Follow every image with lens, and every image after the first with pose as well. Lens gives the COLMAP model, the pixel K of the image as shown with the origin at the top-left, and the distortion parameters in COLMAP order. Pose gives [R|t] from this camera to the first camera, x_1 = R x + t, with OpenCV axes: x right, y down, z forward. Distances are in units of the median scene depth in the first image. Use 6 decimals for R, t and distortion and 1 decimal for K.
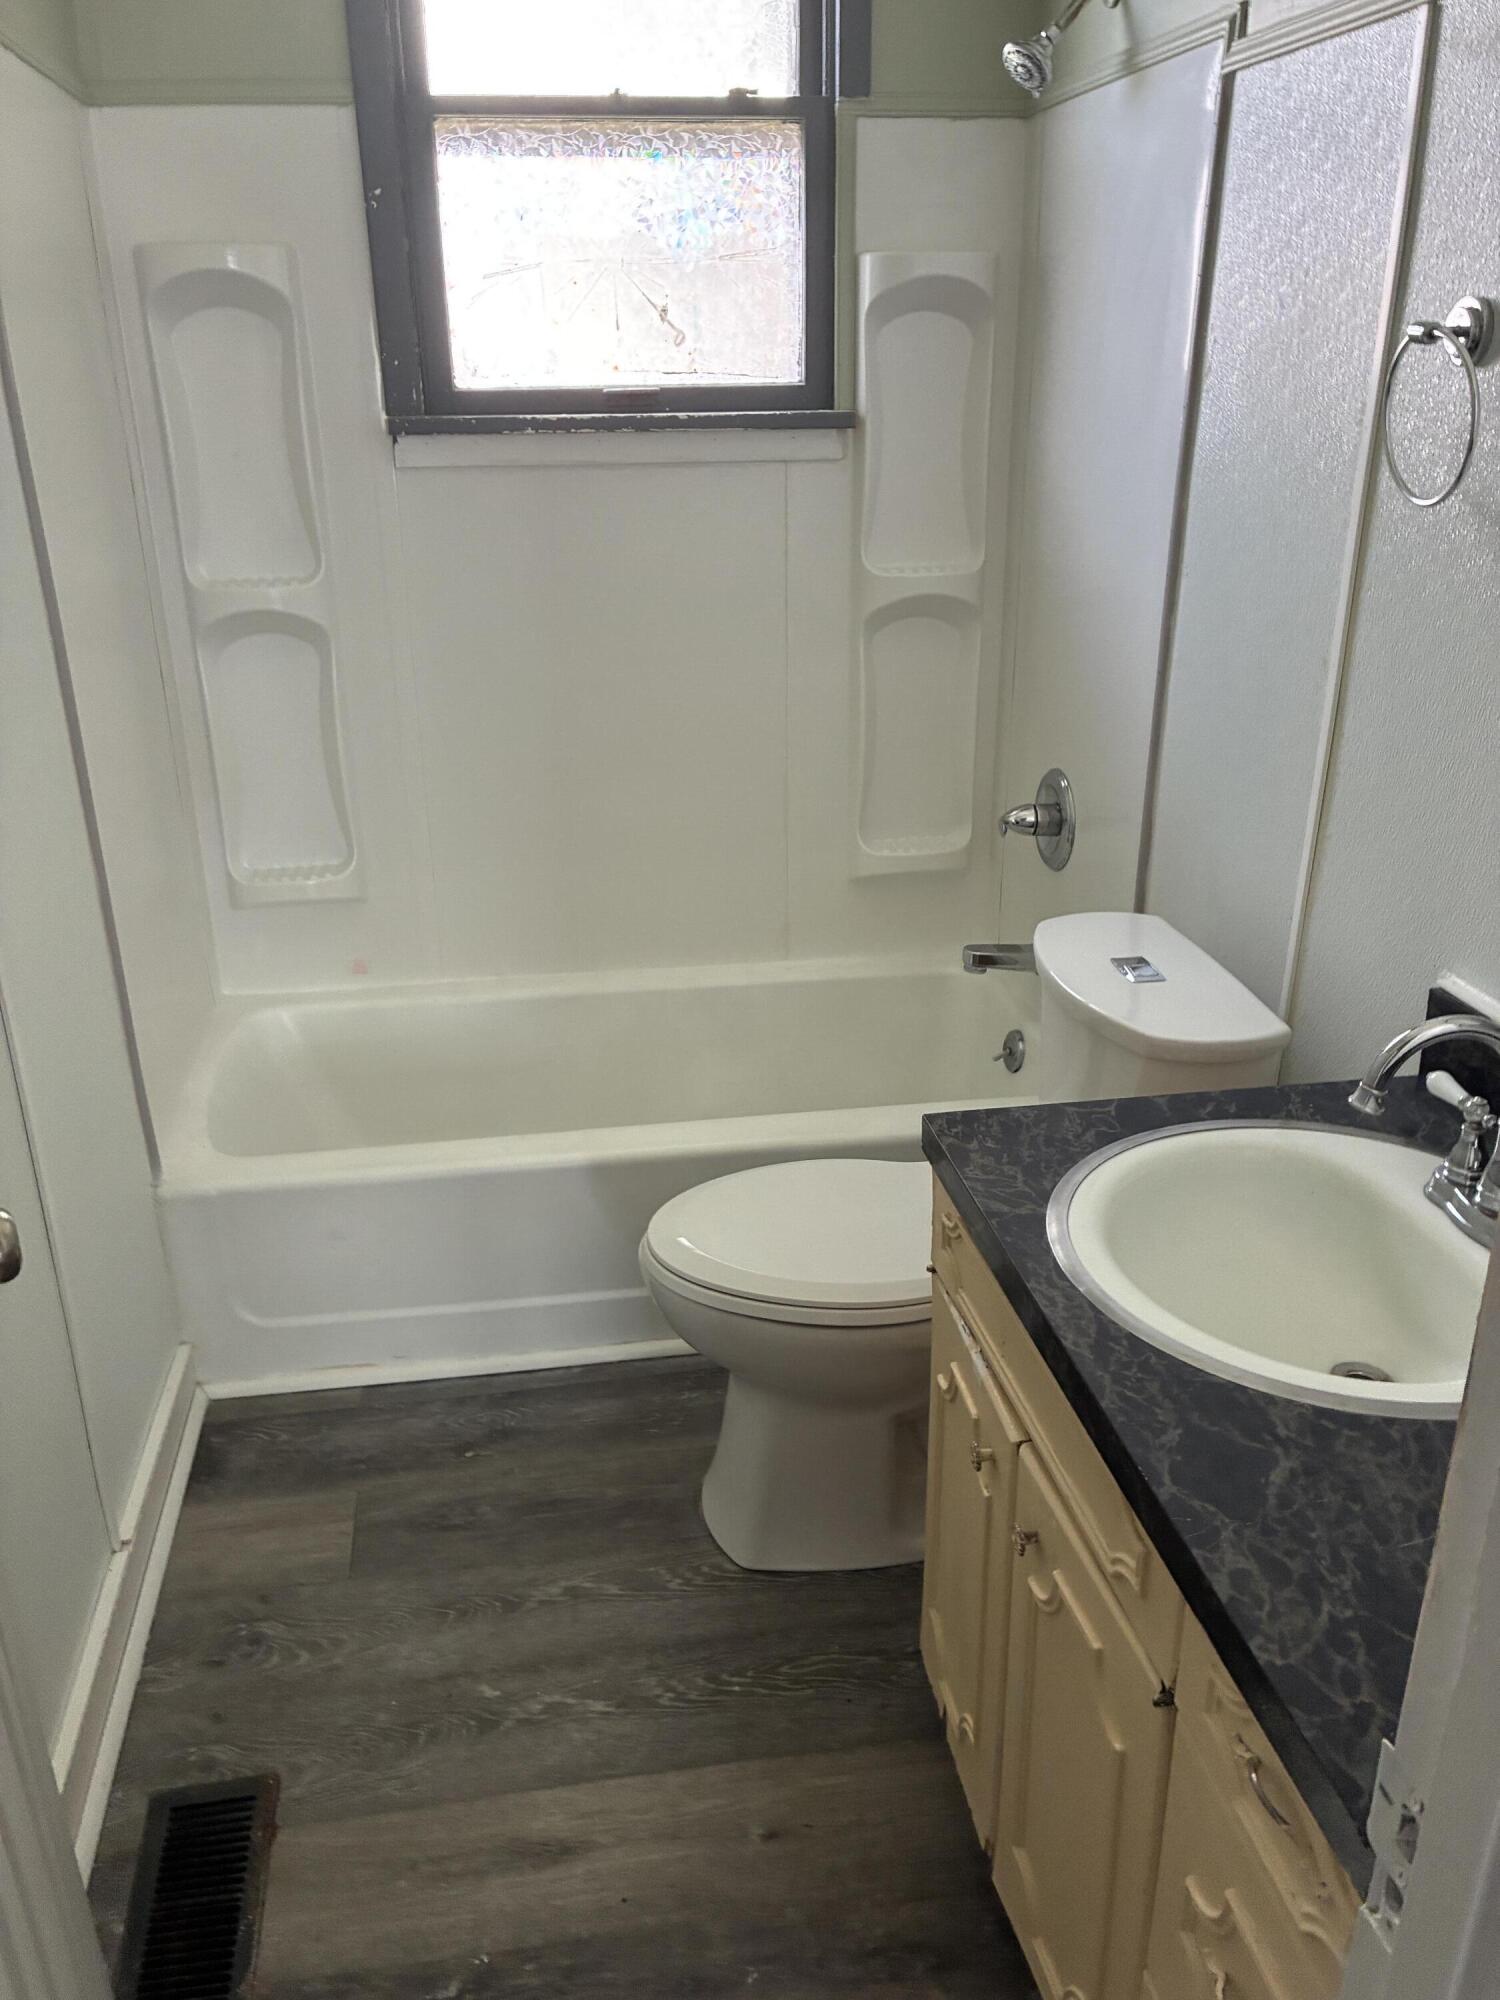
lens RADIAL K [[1526.9, 0, 737.4], [0, 1526.9, 1005.2], [0, 0, 1]] dist [0.057180, -0.067915]
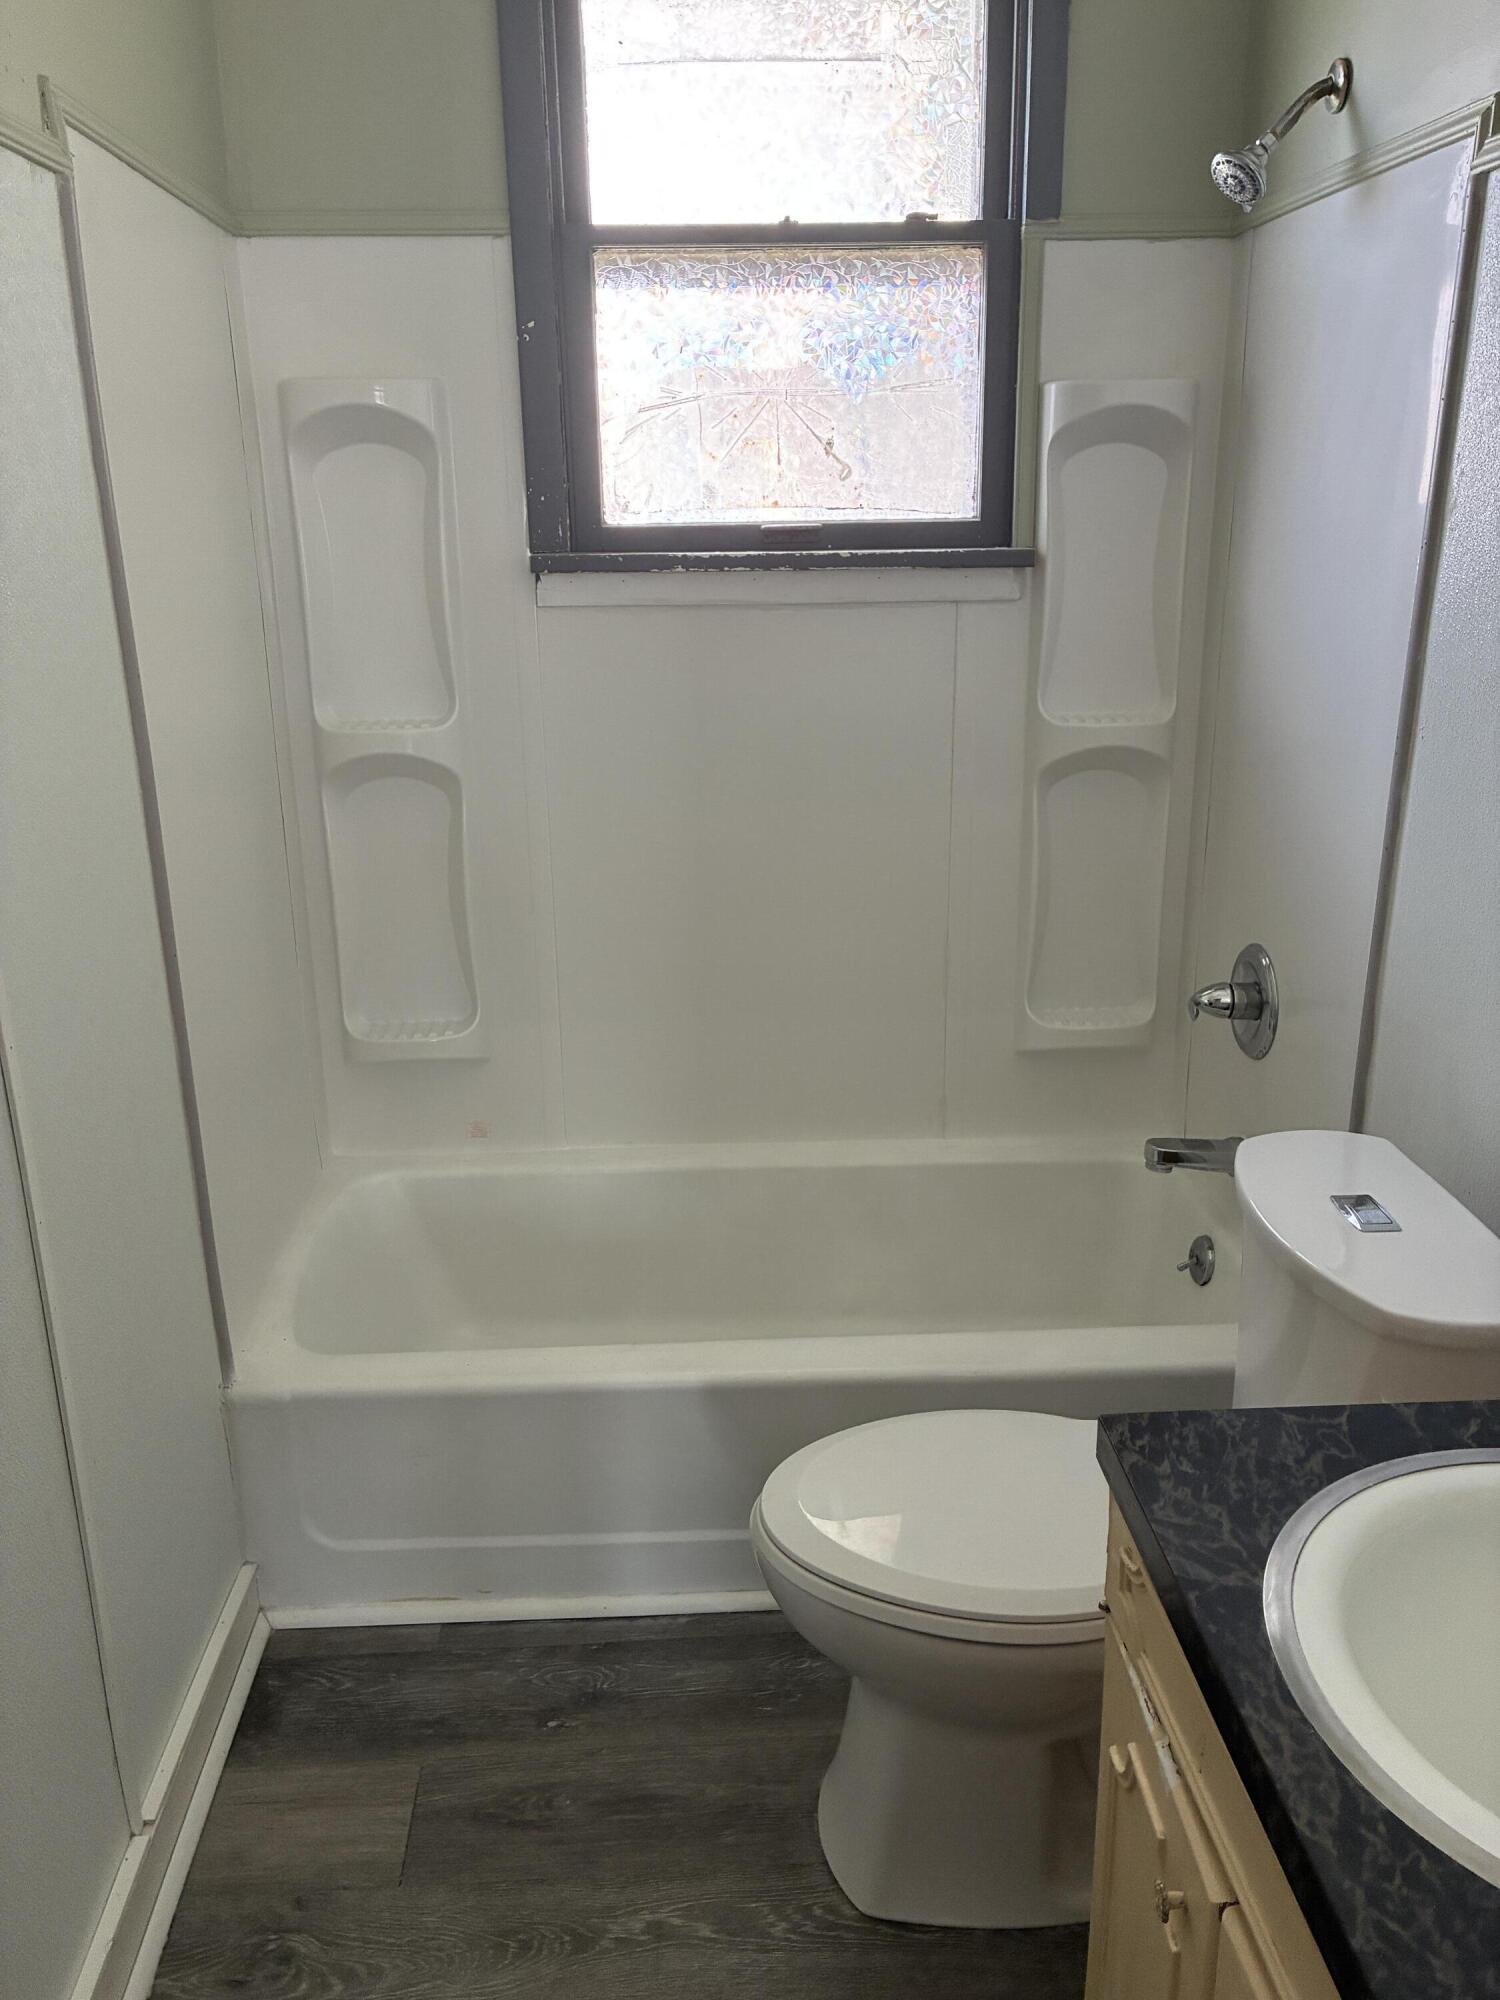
lens RADIAL K [[1526.9, 0, 756.9], [0, 1526.9, 998.0], [0, 0, 1]] dist [0.057180, -0.067915]
pose [[0.994825, 0.031101, -0.096728, 0.012000], [-0.038690, 0.996234, -0.077592, -0.057271], [0.093951, 0.080933, 0.992282, 0.133125]]
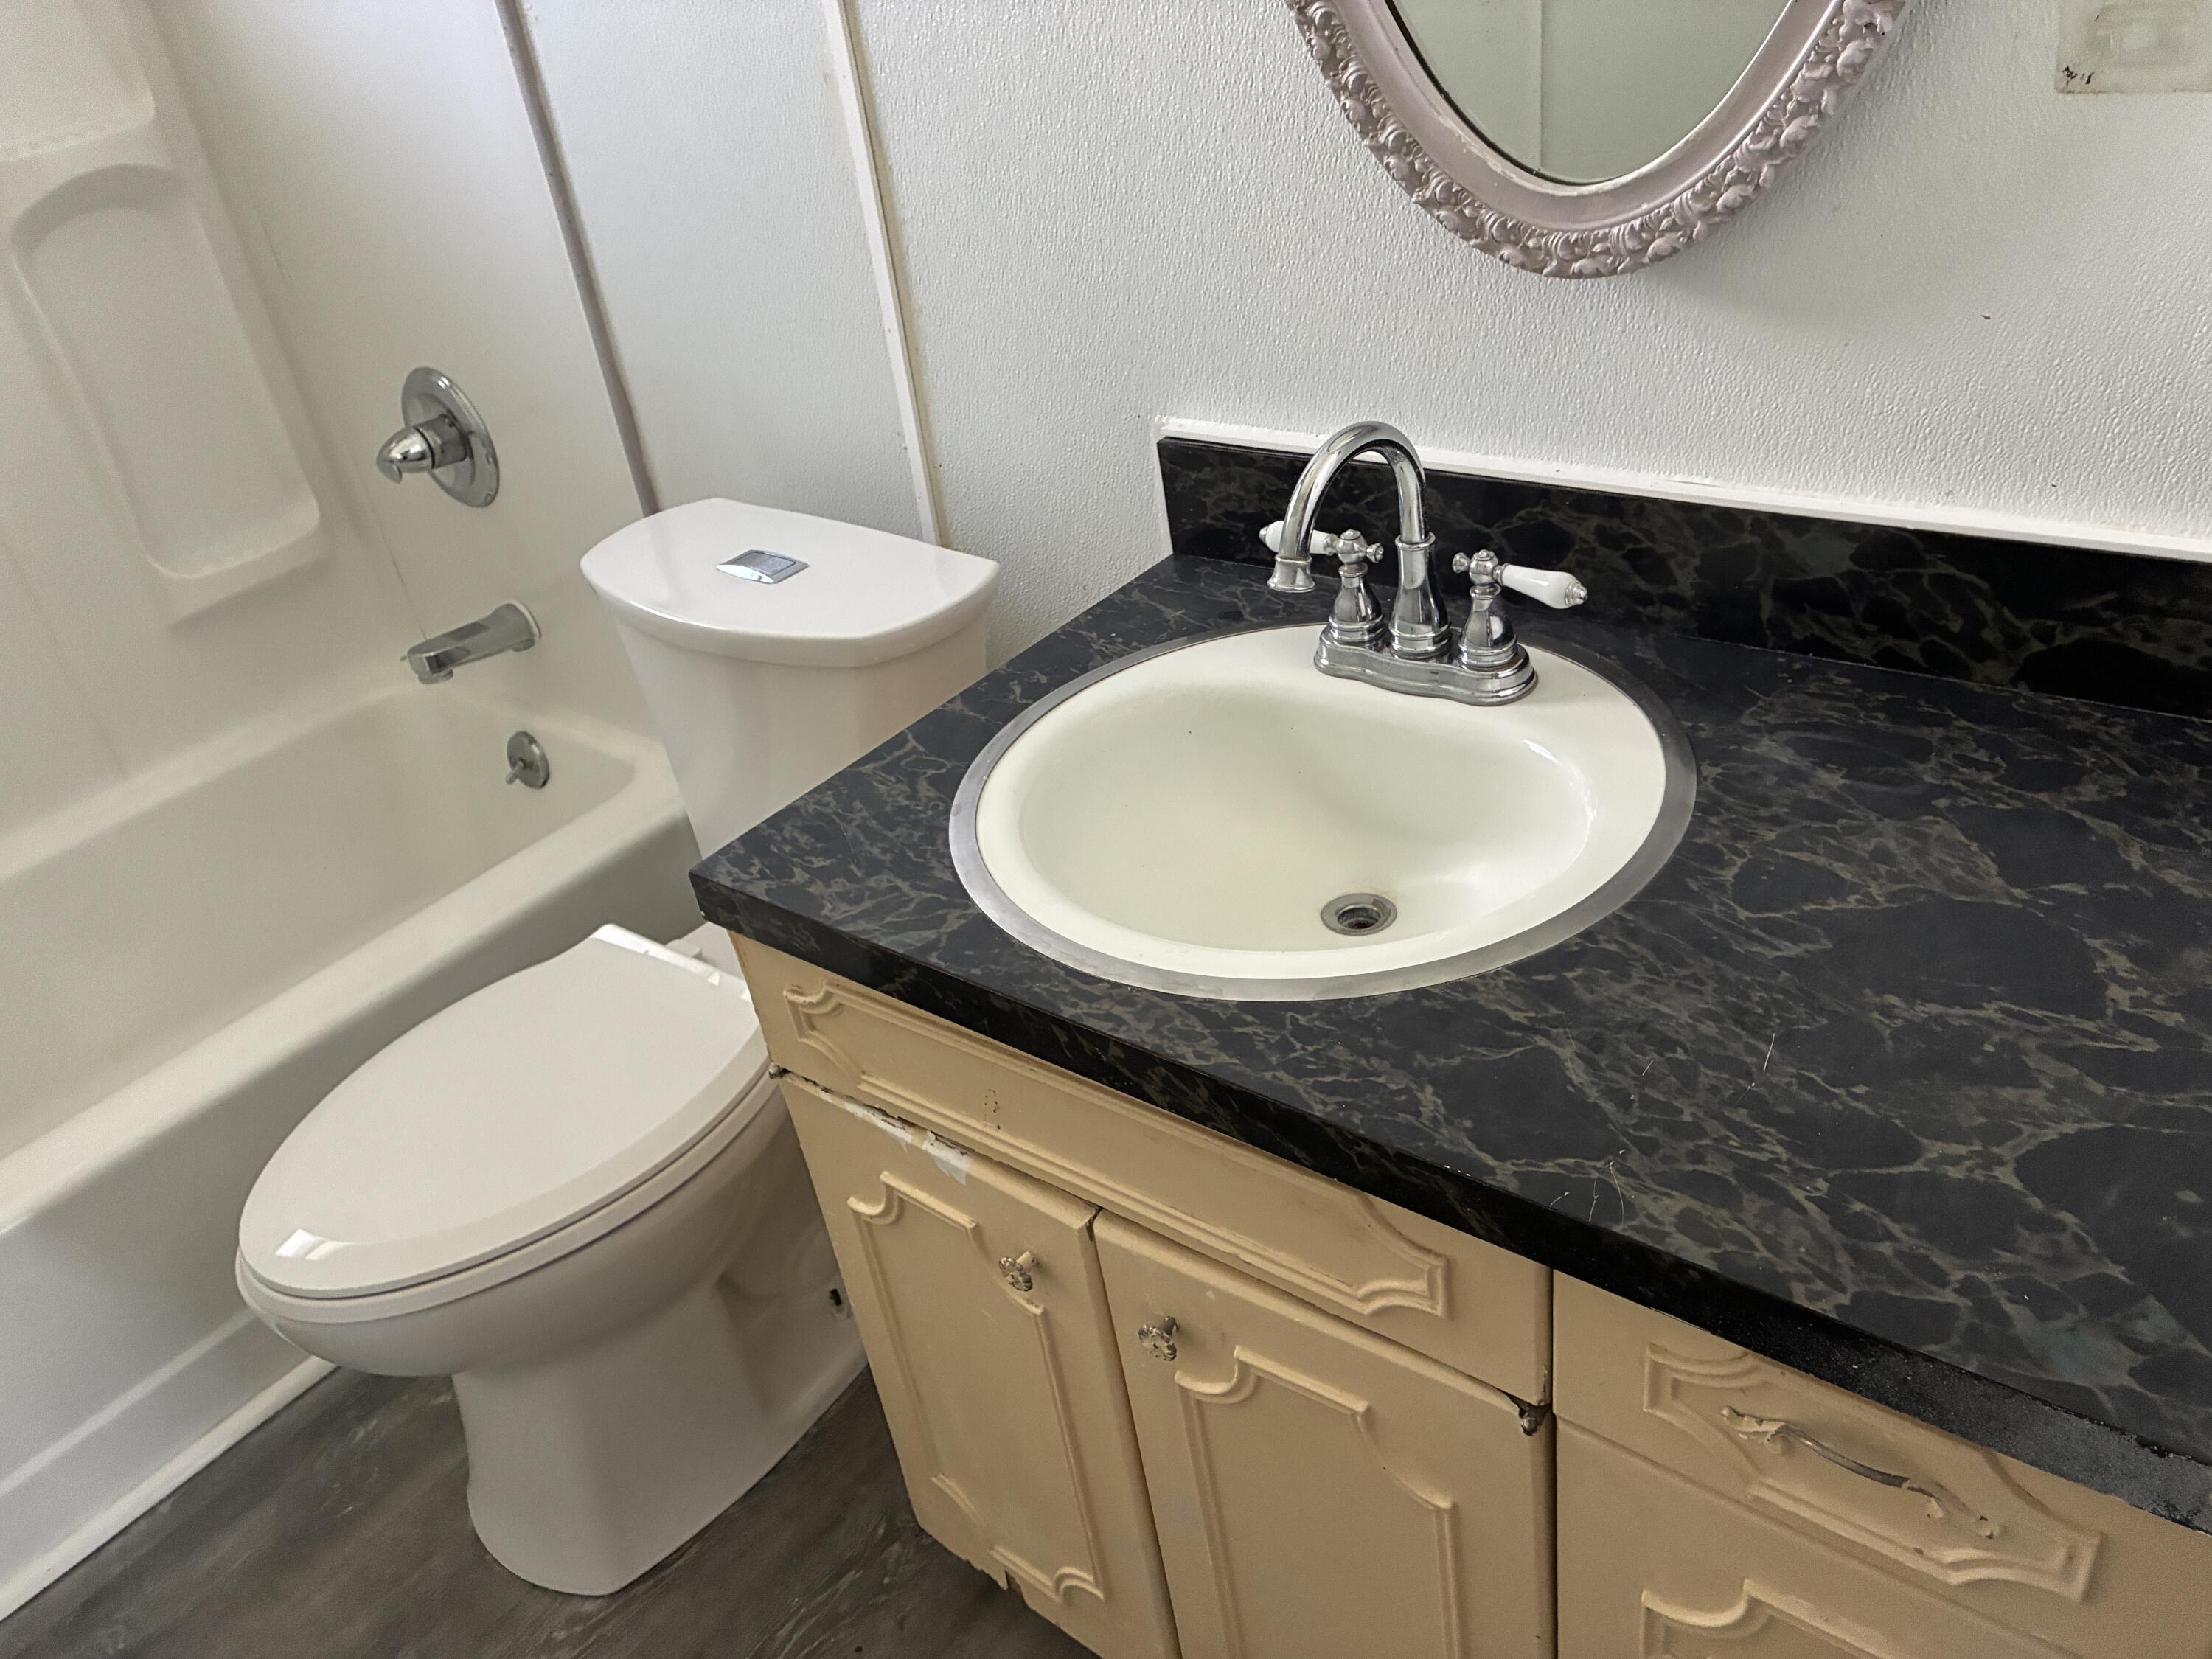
lens RADIAL K [[1688.7, 0, 1105.9], [0, 1688.7, 825.9], [0, 0, 1]] dist [0.057180, -0.067915]
pose [[0.725276, -0.433487, 0.534850, -0.094854], [0.372421, 0.900434, 0.224771, -0.030589], [-0.579032, 0.036168, 0.814502, 0.242852]]
